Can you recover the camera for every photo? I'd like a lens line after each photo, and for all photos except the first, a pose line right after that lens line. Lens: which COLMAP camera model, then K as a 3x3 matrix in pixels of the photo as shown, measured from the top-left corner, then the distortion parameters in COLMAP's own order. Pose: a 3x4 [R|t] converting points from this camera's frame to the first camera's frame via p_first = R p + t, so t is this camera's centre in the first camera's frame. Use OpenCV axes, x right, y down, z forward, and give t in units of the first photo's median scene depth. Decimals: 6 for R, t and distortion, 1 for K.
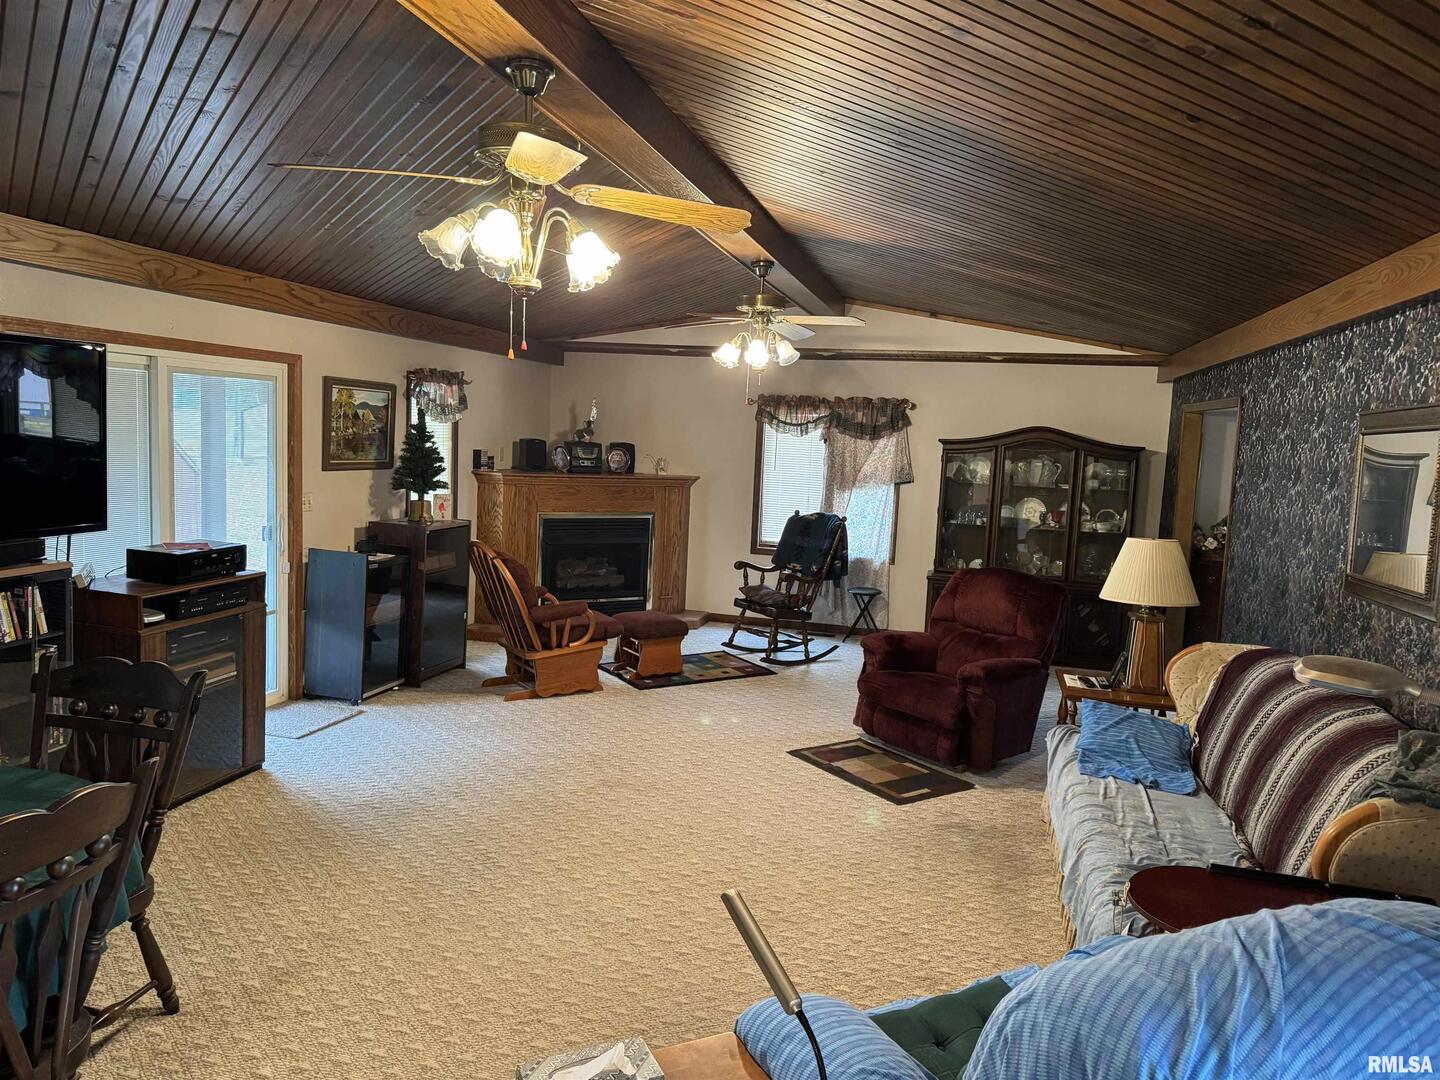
lens RADIAL K [[1013.8, 0, 720.0], [0, 1013.8, 540.0], [0, 0, 1]] dist [0.106300, -0.133218]
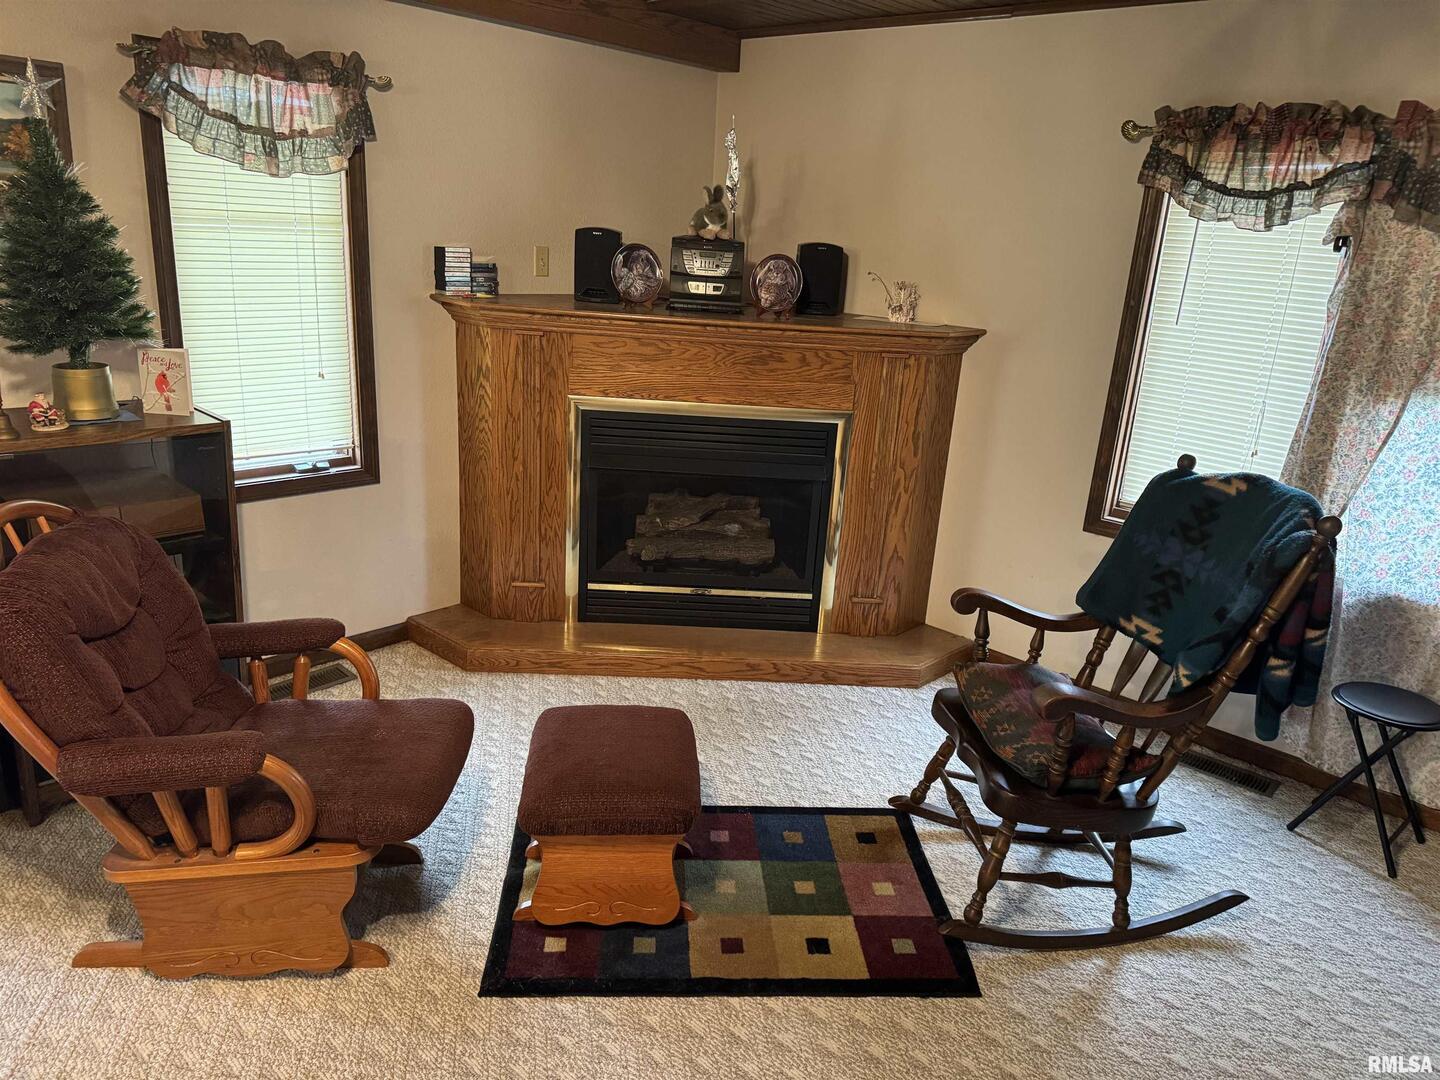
lens RADIAL K [[997.8, 0, 720.5], [0, 997.8, 551.2], [0, 0, 1]] dist [0.046537, -0.055458]
pose [[0.877810, 0.155802, -0.452964, 0.090255], [-0.072051, 0.977813, 0.196699, -0.049555], [0.473560, -0.140028, 0.869559, 0.605052]]
